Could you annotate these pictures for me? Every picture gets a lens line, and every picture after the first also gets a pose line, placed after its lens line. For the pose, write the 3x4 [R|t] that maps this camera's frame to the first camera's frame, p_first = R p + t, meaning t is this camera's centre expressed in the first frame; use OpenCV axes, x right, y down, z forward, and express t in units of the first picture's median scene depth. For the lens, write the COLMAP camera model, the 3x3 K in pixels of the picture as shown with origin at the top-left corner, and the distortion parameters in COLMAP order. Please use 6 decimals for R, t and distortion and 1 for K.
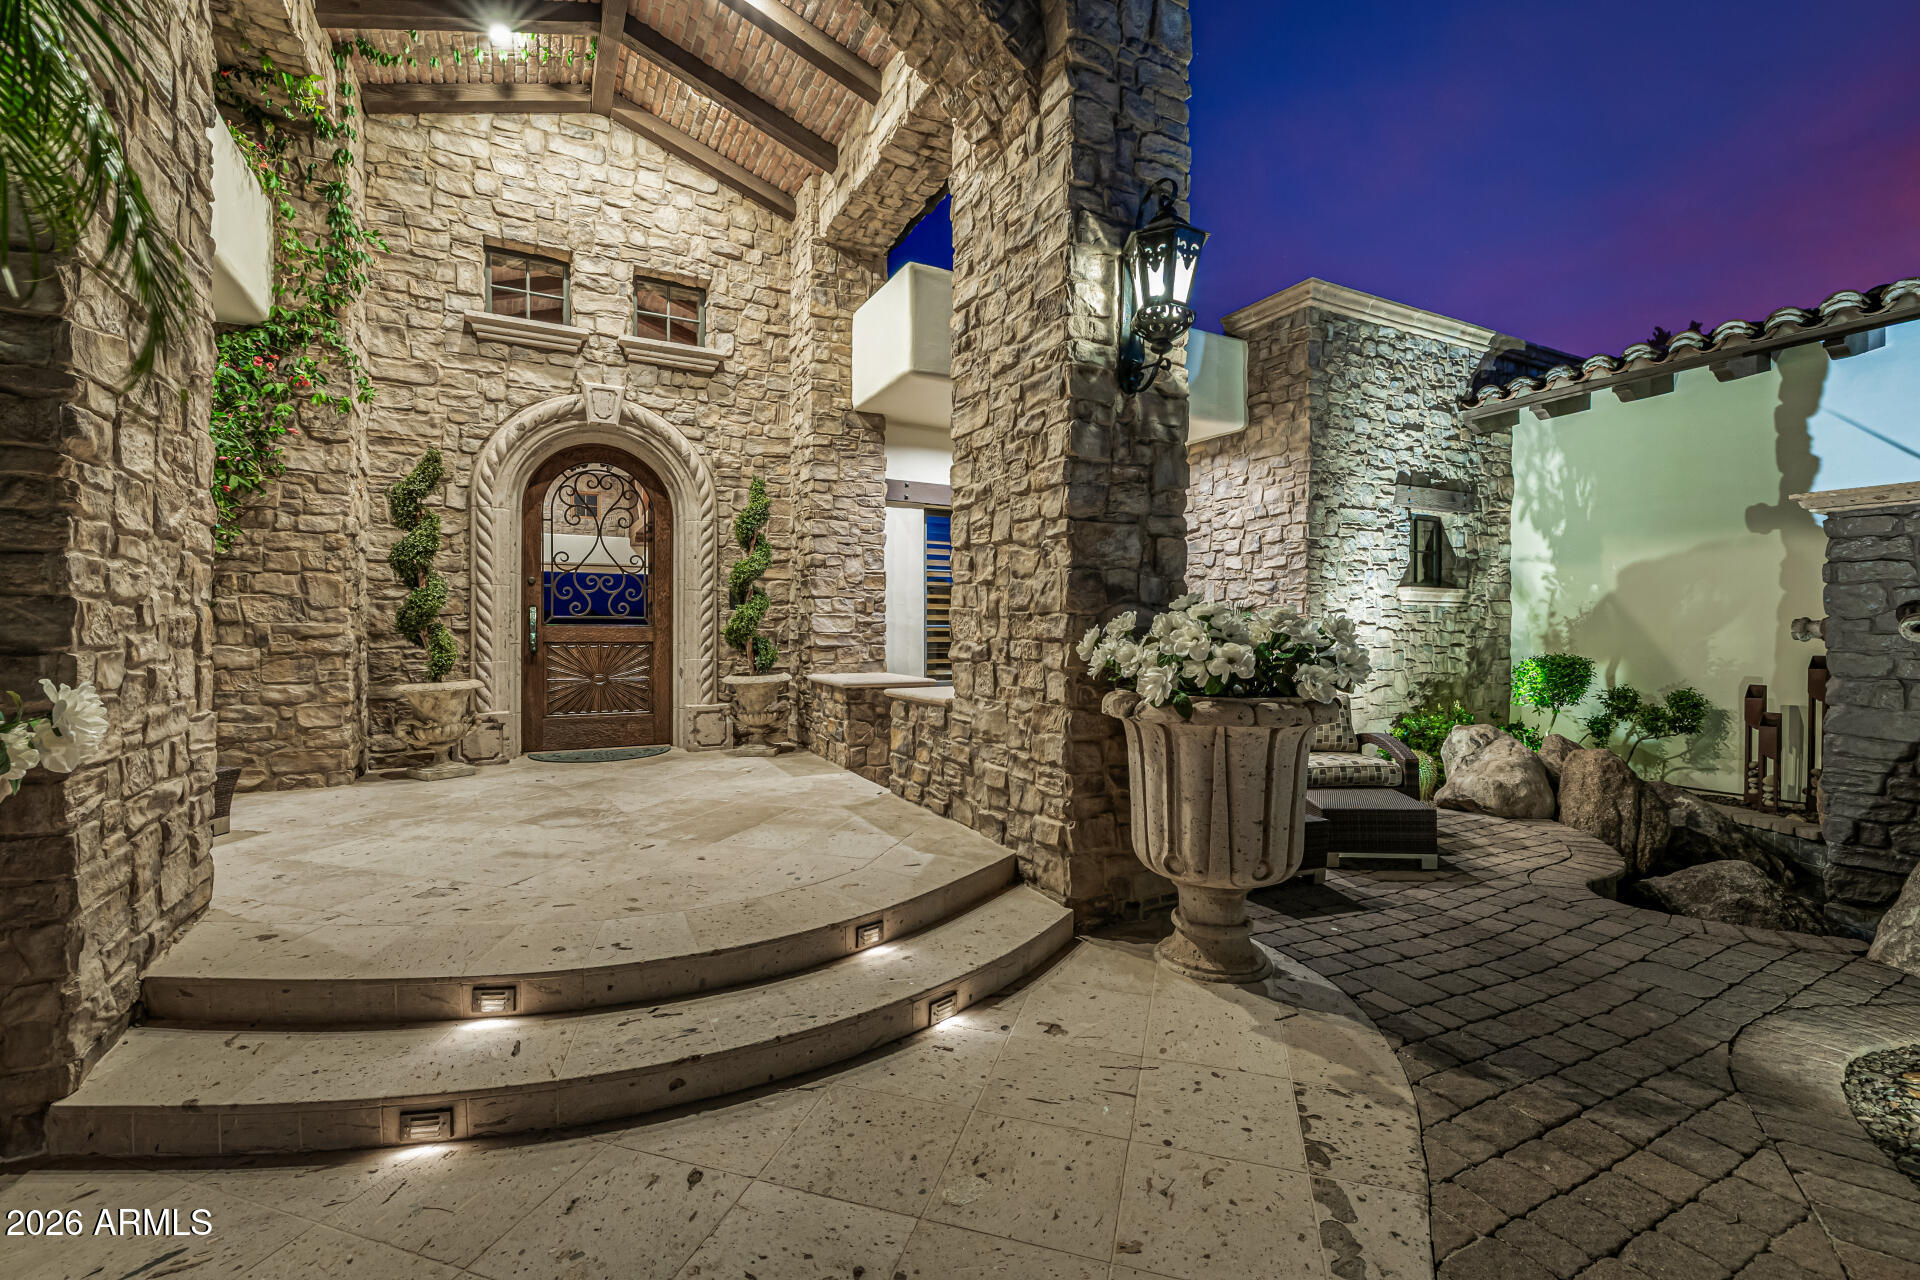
lens RADIAL K [[797.7, 0, 954.9], [0, 797.7, 635.8], [0, 0, 1]] dist [0.003806, 0.000256]
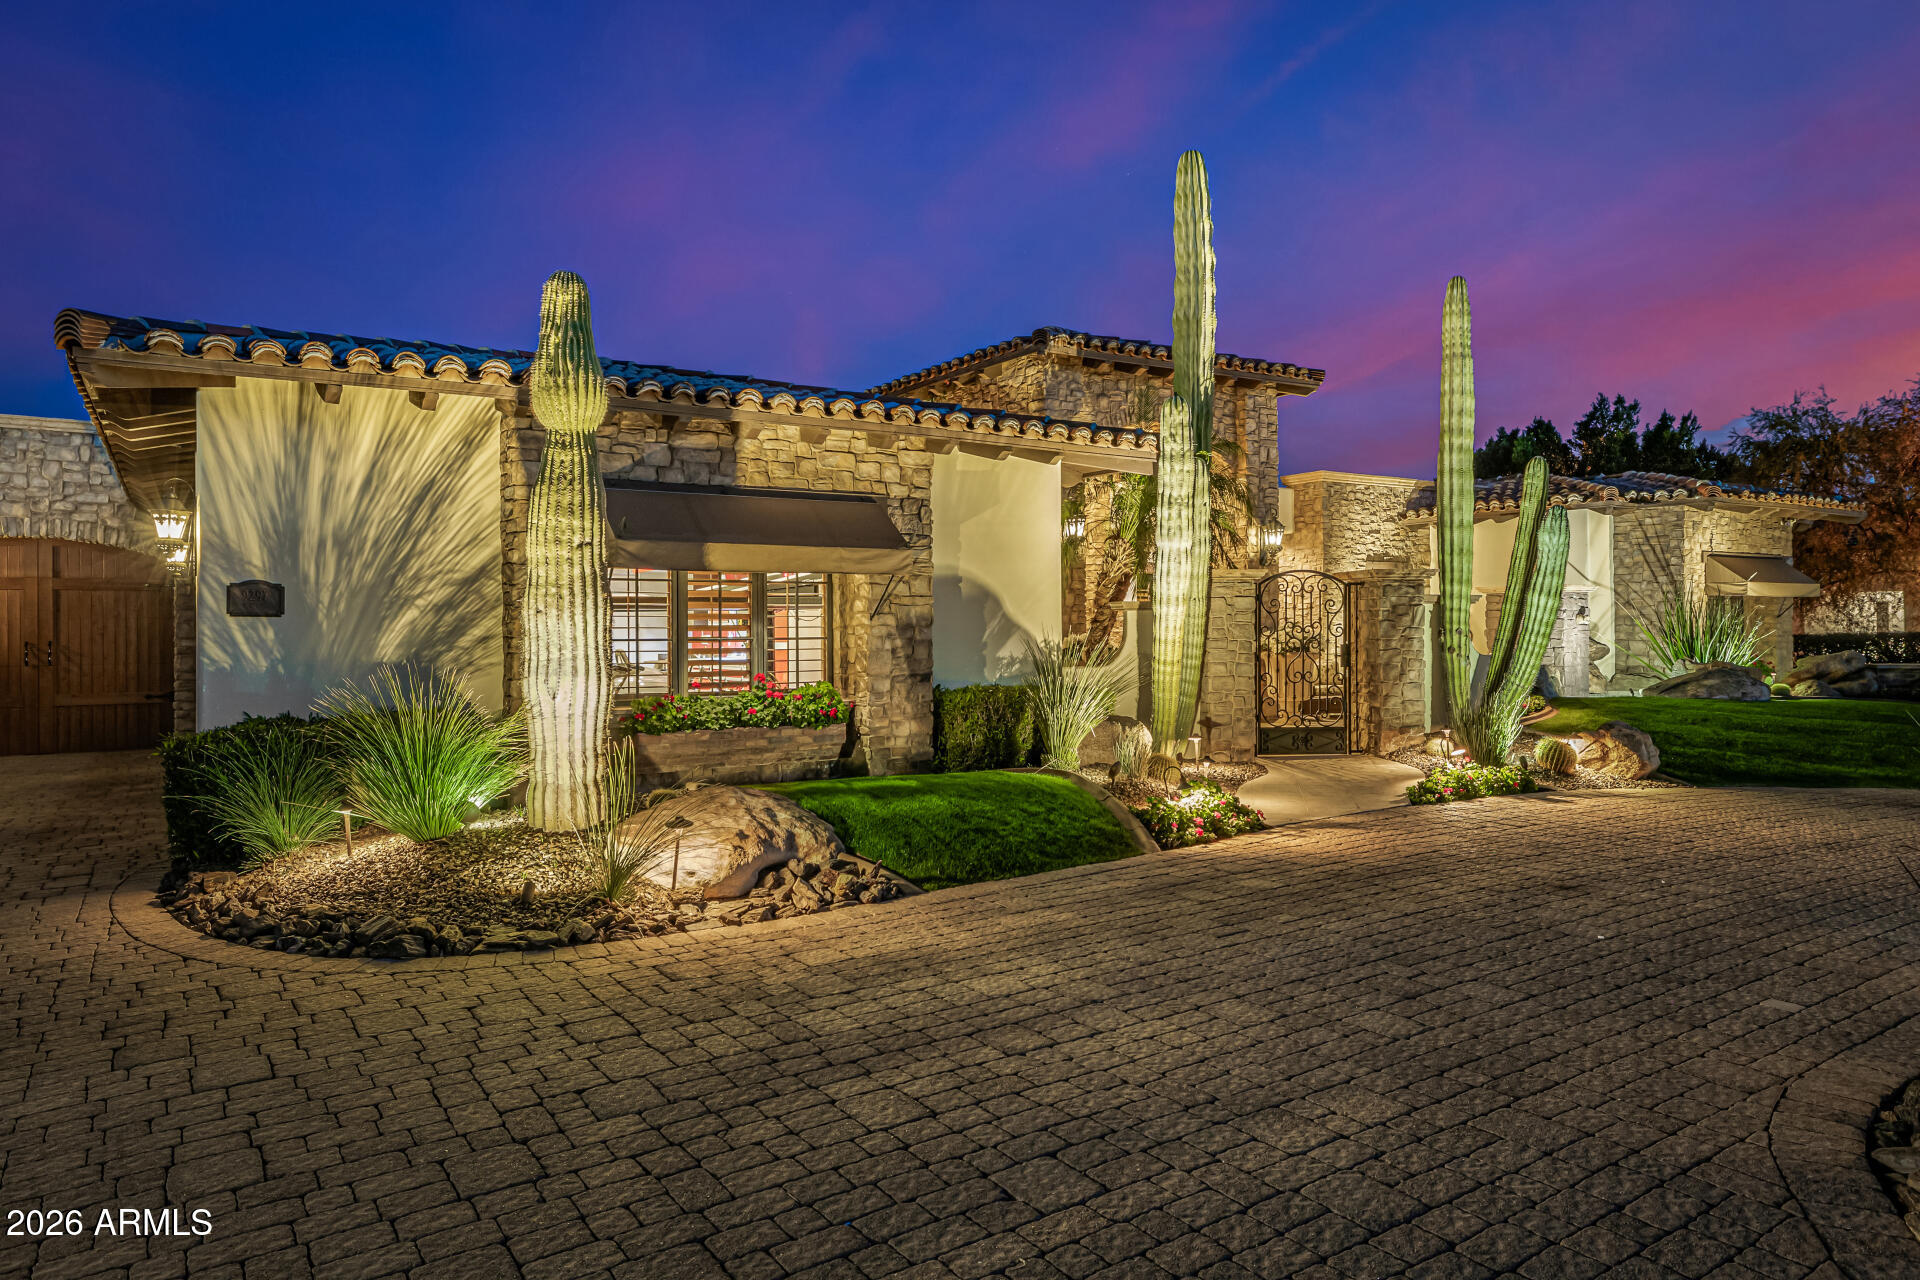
lens RADIAL K [[1207.7, 0, 966.0], [0, 1207.7, 632.7], [0, 0, 1]] dist [-0.001507, -0.000022]
pose [[0.995740, -0.008445, 0.091813, -0.751037], [0.009124, 0.999934, -0.006977, 0.002785], [-0.091748, 0.007785, 0.995752, -1.985458]]
